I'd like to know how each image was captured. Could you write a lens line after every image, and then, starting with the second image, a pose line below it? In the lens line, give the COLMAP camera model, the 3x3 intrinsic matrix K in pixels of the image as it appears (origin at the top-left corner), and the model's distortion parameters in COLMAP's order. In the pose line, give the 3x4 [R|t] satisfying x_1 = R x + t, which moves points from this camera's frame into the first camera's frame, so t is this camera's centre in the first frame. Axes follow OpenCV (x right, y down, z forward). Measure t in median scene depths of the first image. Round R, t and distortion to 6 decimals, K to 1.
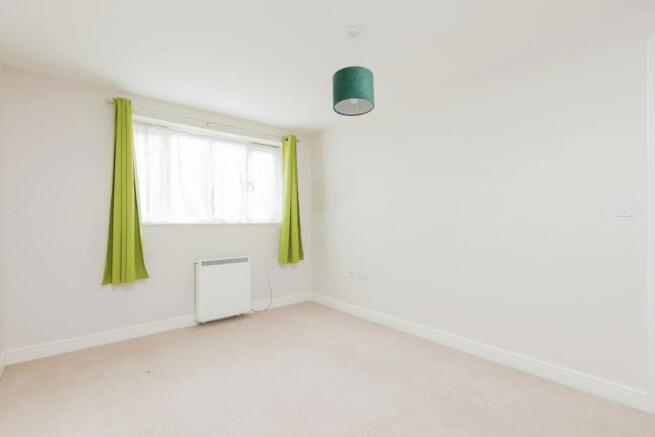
lens RADIAL K [[294.7, 0, 327.5], [0, 294.7, 218.5], [0, 0, 1]] dist [-0.000261, -0.000039]
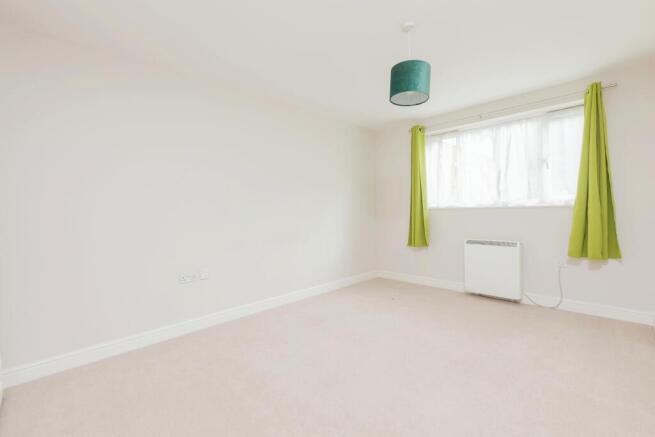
lens RADIAL K [[303.0, 0, 327.5], [0, 303.0, 218.5], [0, 0, 1]] dist [-0.000511, -0.000103]
pose [[0.091985, 0.024595, -0.995457, 0.621976], [0.023743, 0.999357, 0.026886, 0.013949], [0.995477, -0.026108, 0.091342, 0.295117]]
